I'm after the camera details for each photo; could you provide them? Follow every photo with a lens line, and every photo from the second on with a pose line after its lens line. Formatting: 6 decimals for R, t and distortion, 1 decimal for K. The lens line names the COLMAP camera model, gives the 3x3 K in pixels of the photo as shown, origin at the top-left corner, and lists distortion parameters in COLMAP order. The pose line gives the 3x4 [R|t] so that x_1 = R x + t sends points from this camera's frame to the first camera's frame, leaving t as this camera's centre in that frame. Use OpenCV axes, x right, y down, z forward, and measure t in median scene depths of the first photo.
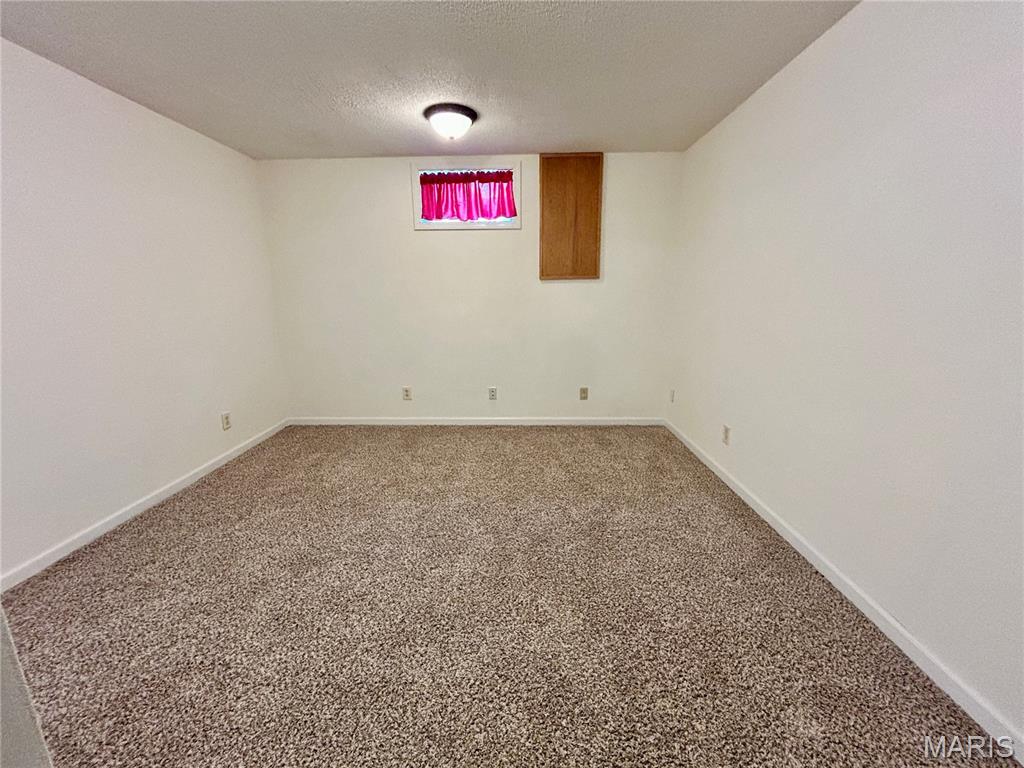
lens RADIAL K [[410.7, 0, 511.7], [0, 410.7, 384.3], [0, 0, 1]] dist [-0.000143, -0.002243]
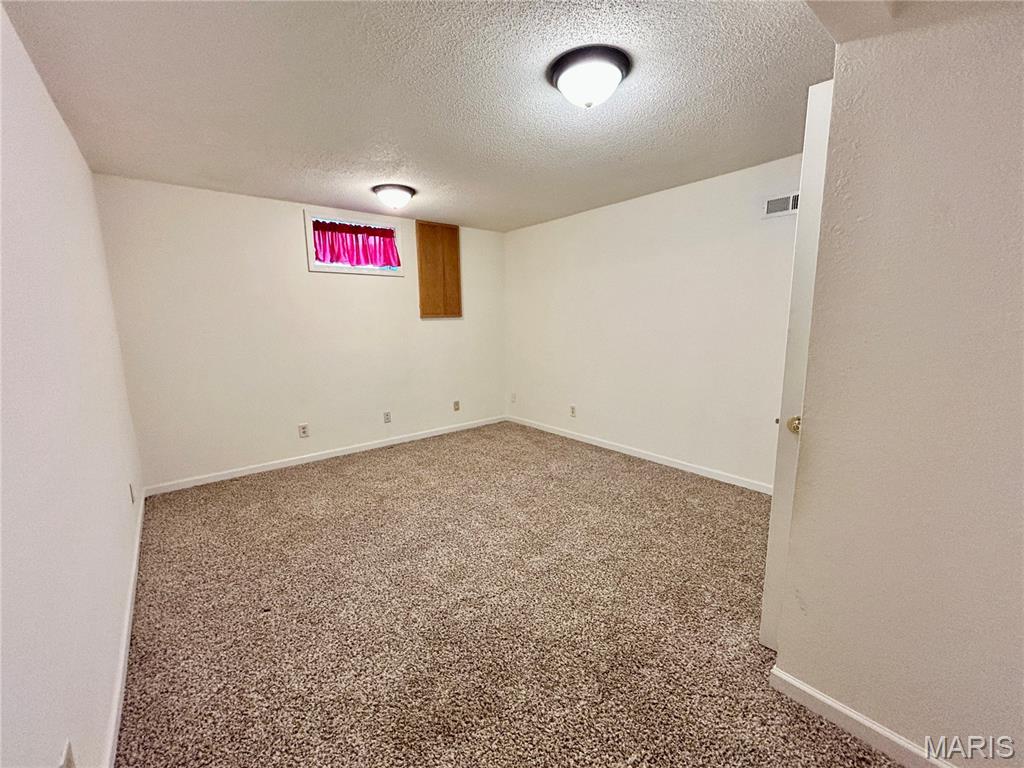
lens RADIAL K [[410.7, 0, 507.2], [0, 410.7, 387.7], [0, 0, 1]] dist [-0.000143, -0.002243]
pose [[0.761603, -0.110118, 0.638619, -0.559767], [0.148469, 0.988895, -0.006545, -0.000944], [-0.630807, 0.099800, 0.769495, -0.093927]]
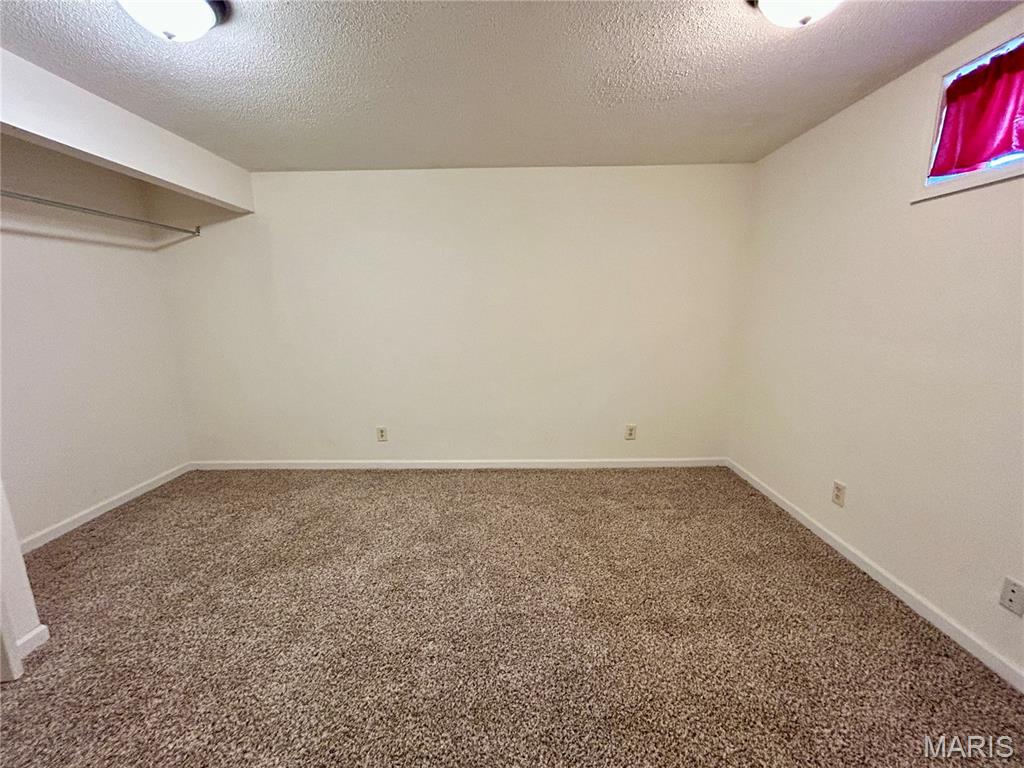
lens RADIAL K [[410.7, 0, 508.7], [0, 410.7, 386.4], [0, 0, 1]] dist [-0.000143, -0.002243]
pose [[0.028784, 0.200533, -0.979264, 0.298636], [-0.214137, 0.958163, 0.189917, -0.147265], [0.976380, 0.204230, 0.070521, 0.523950]]
